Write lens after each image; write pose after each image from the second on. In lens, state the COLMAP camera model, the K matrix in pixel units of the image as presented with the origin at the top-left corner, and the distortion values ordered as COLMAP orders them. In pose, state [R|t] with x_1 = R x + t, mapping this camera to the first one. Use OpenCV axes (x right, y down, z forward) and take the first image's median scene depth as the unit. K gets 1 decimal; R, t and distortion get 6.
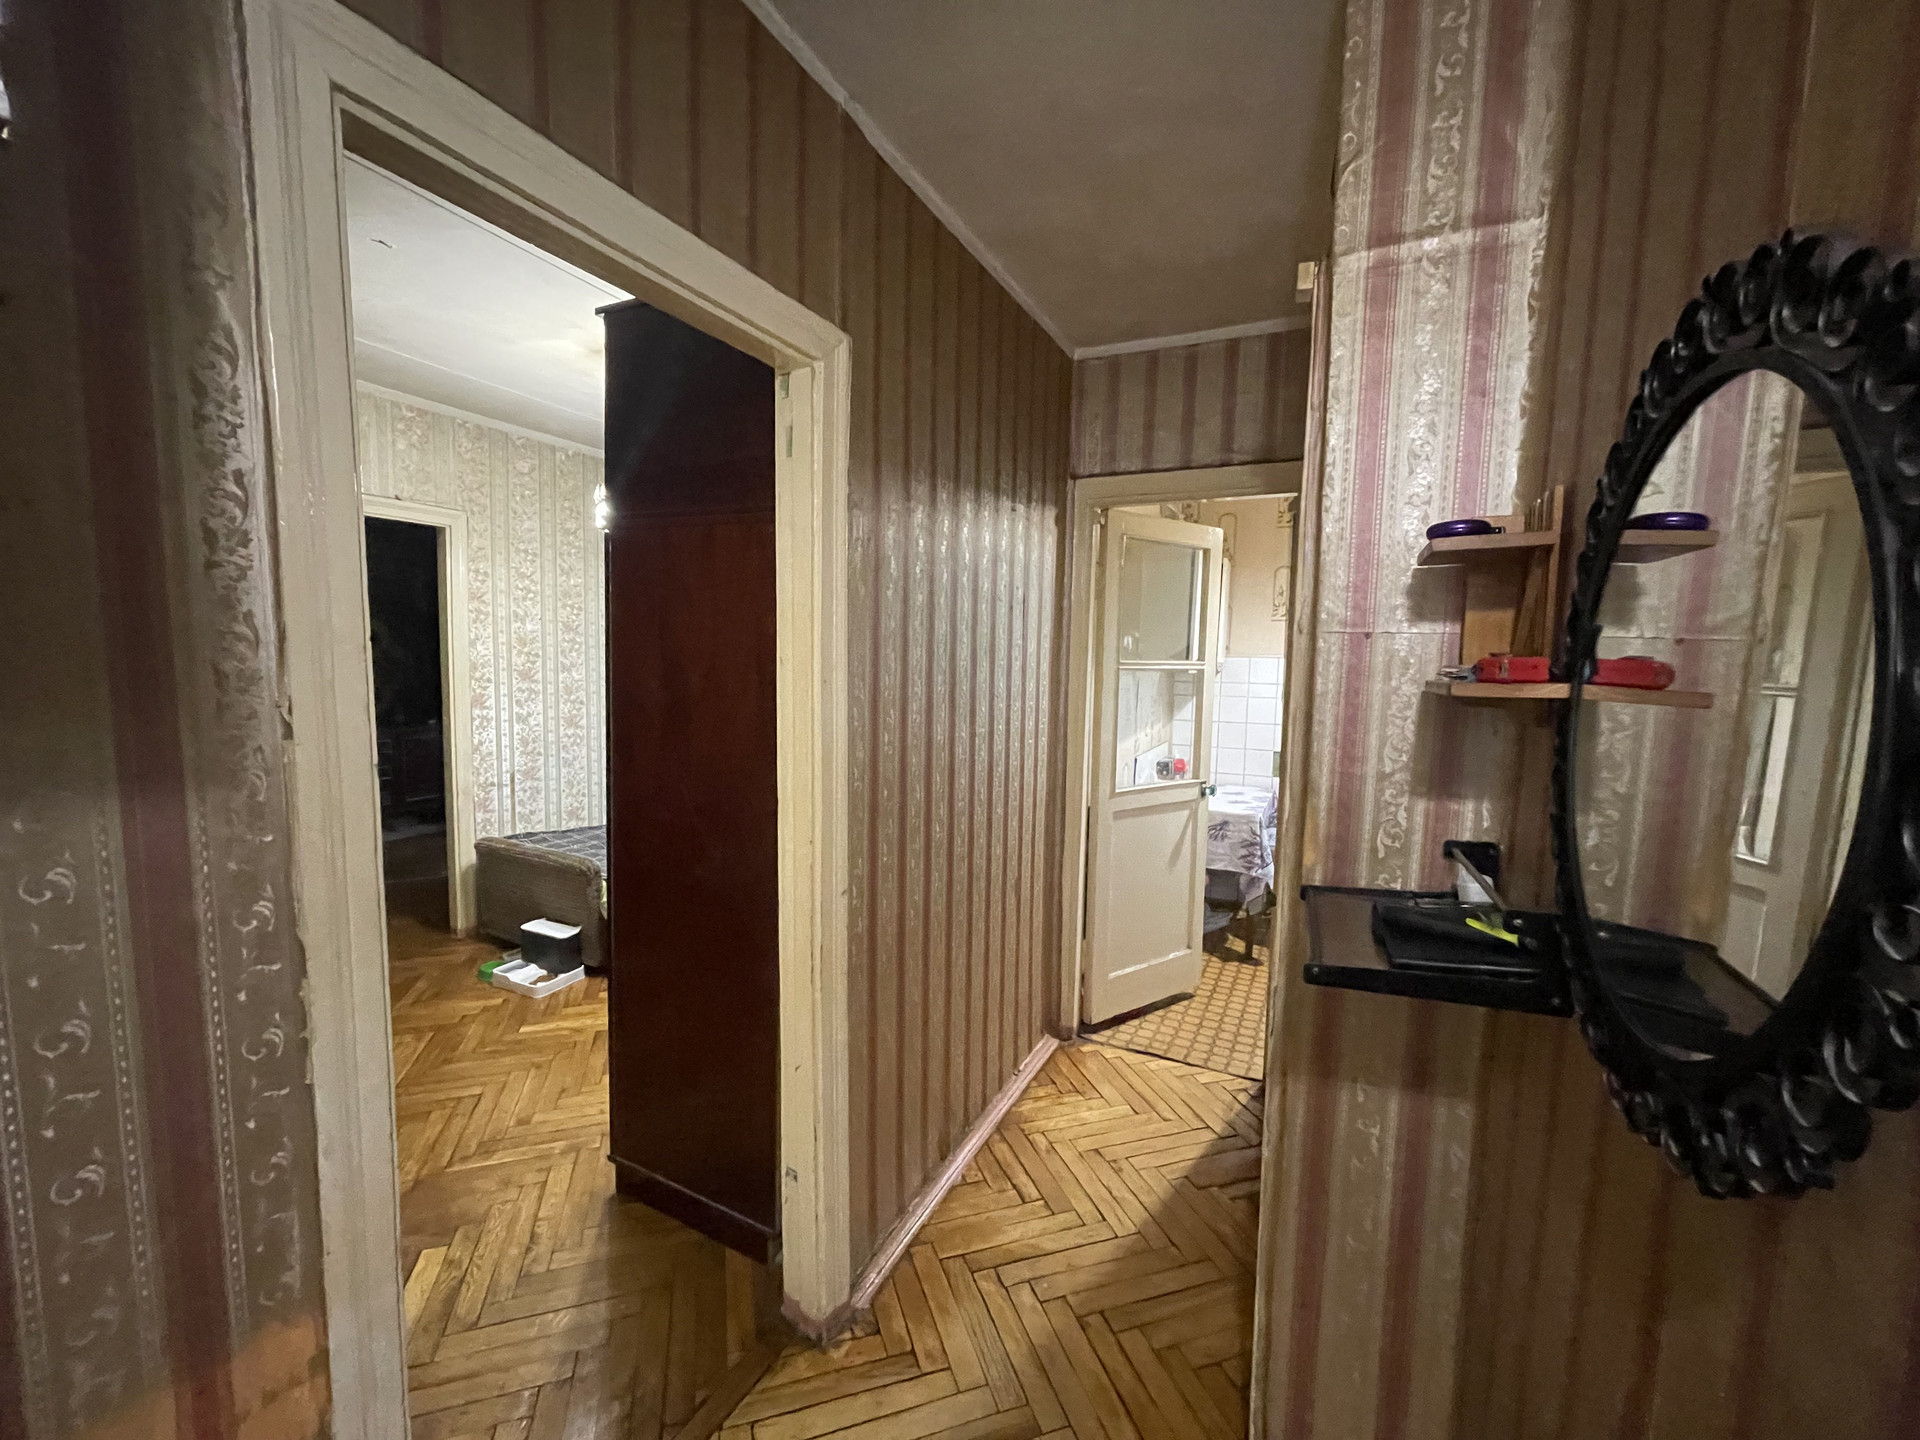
lens RADIAL K [[771.8, 0, 961.9], [0, 771.8, 727.0], [0, 0, 1]] dist [-0.000823, 0.000009]
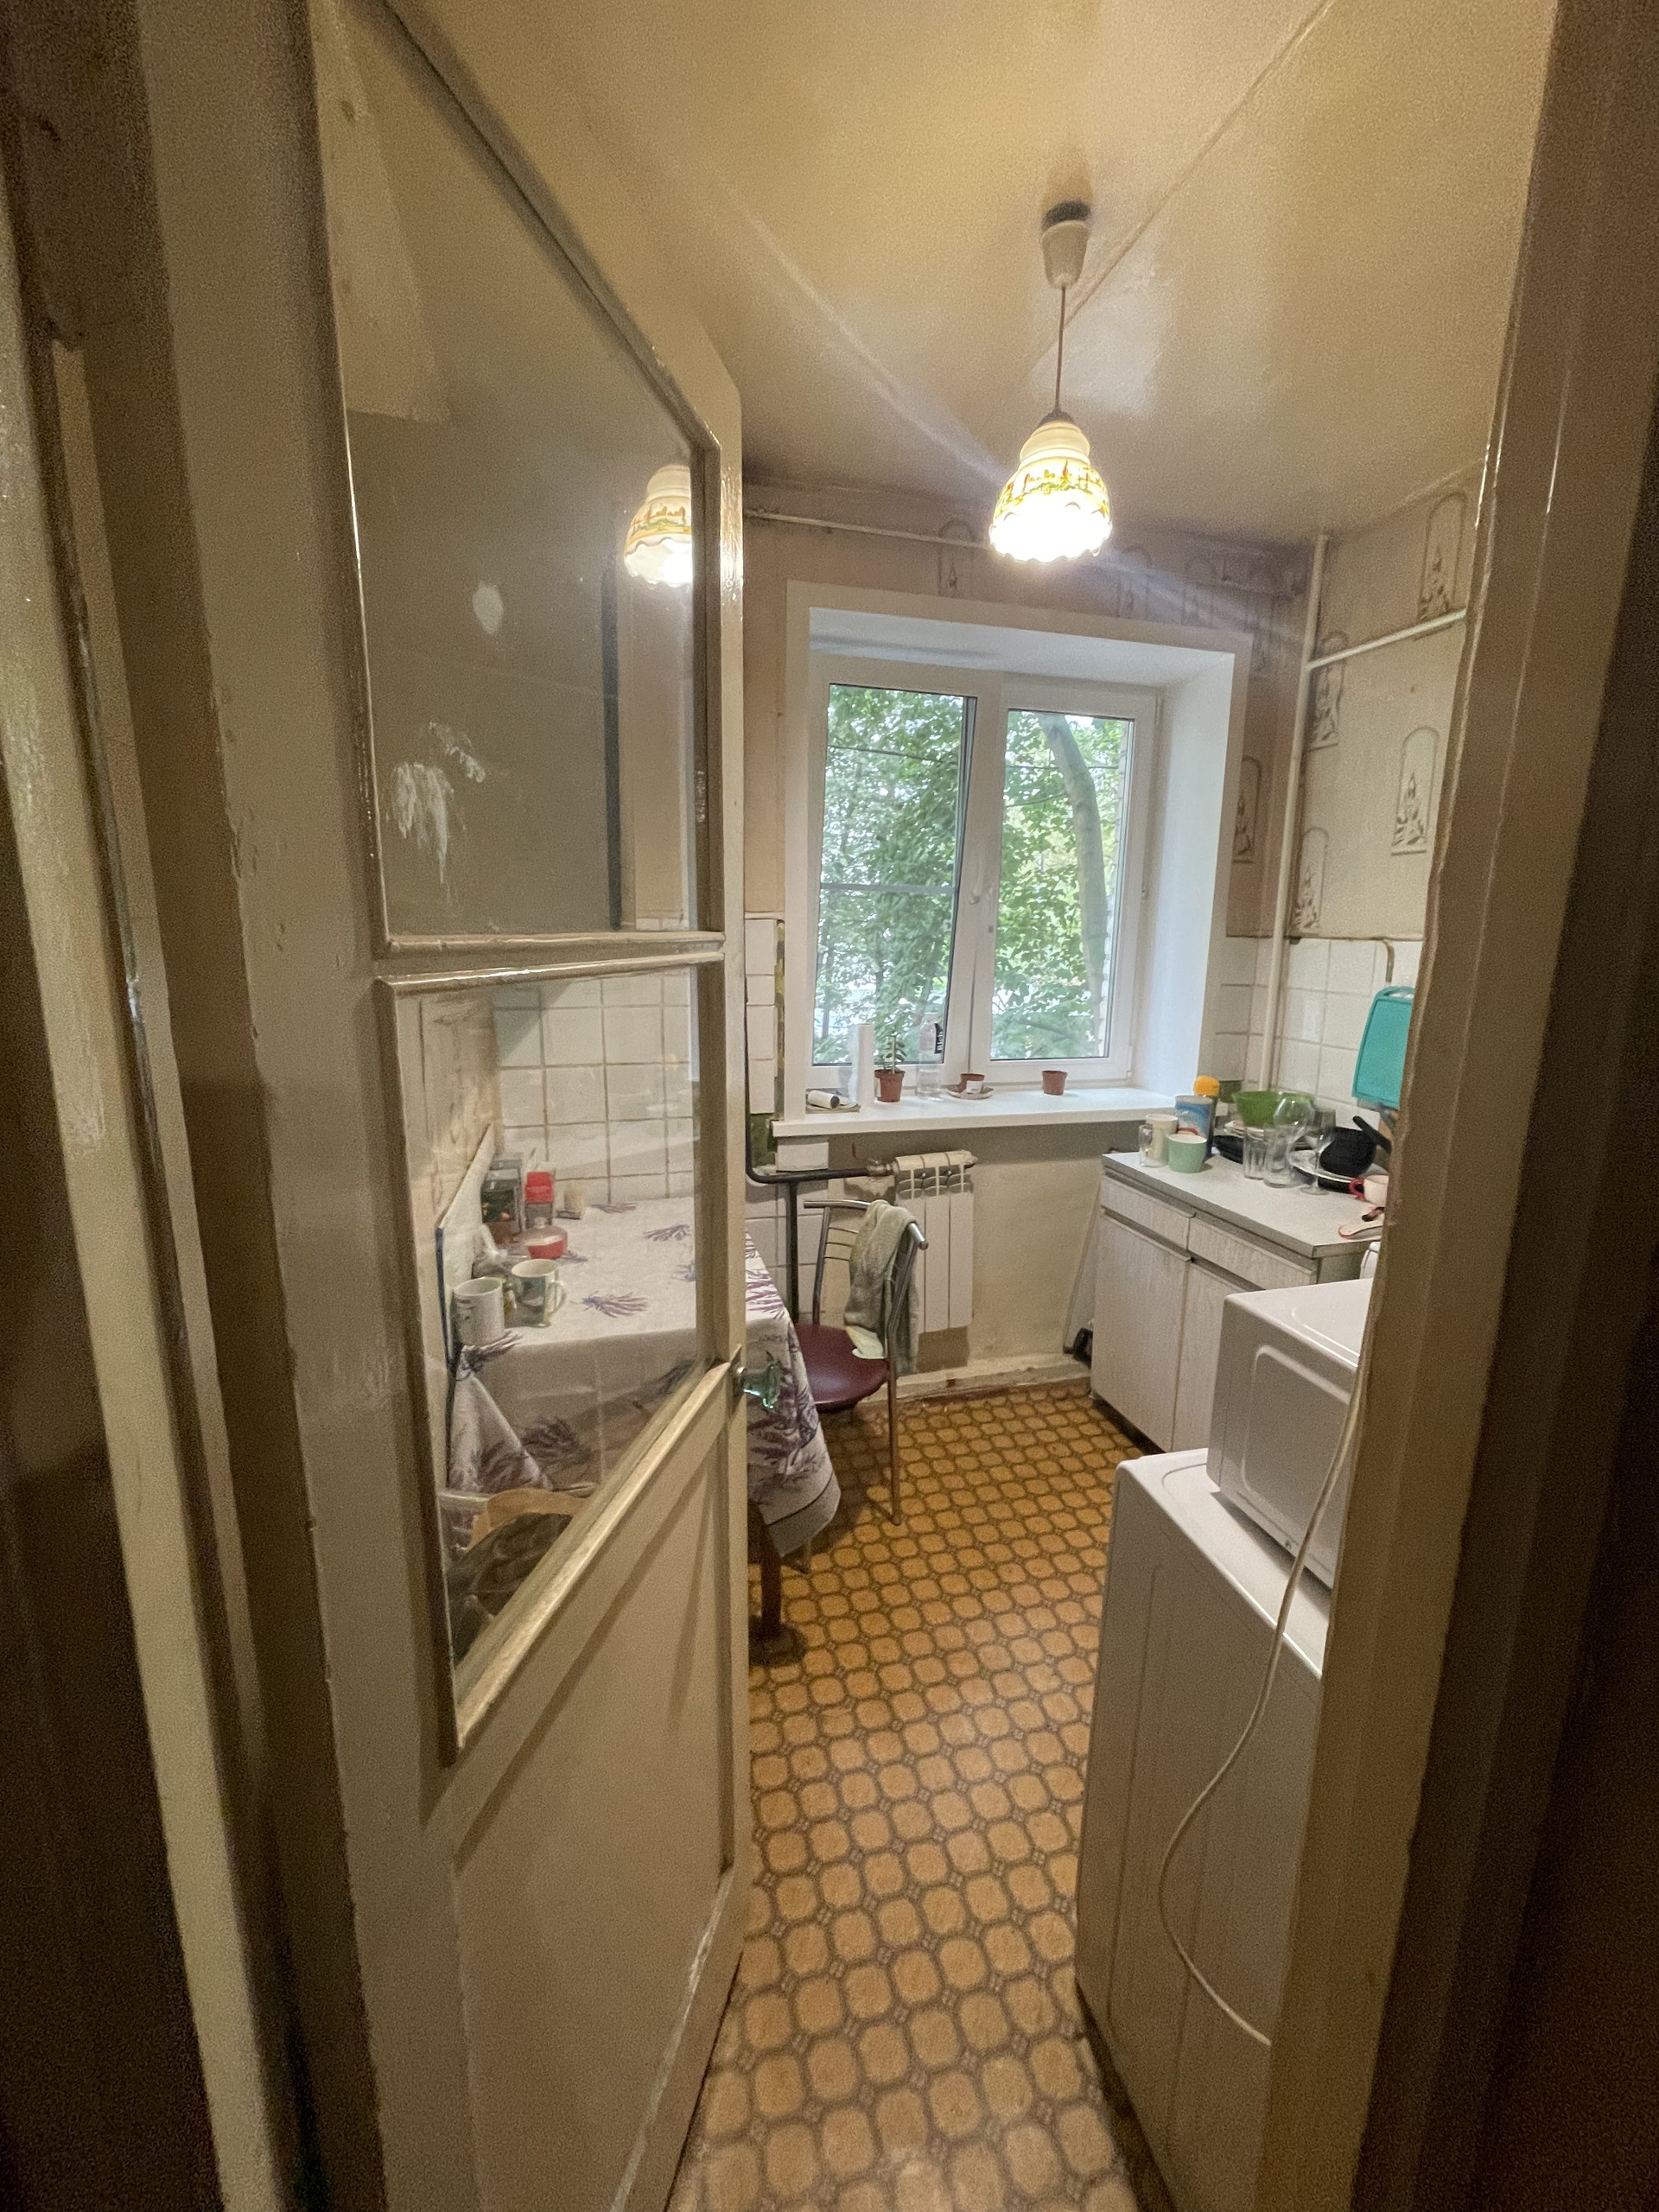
lens RADIAL K [[889.2, 0, 816.5], [0, 889.2, 1093.5], [0, 0, 1]] dist [-0.000823, 0.000009]
pose [[0.754264, -0.139994, 0.641473, 0.123898], [0.070914, 0.988659, 0.132380, -0.058659], [-0.652731, -0.054360, 0.755637, 0.656452]]
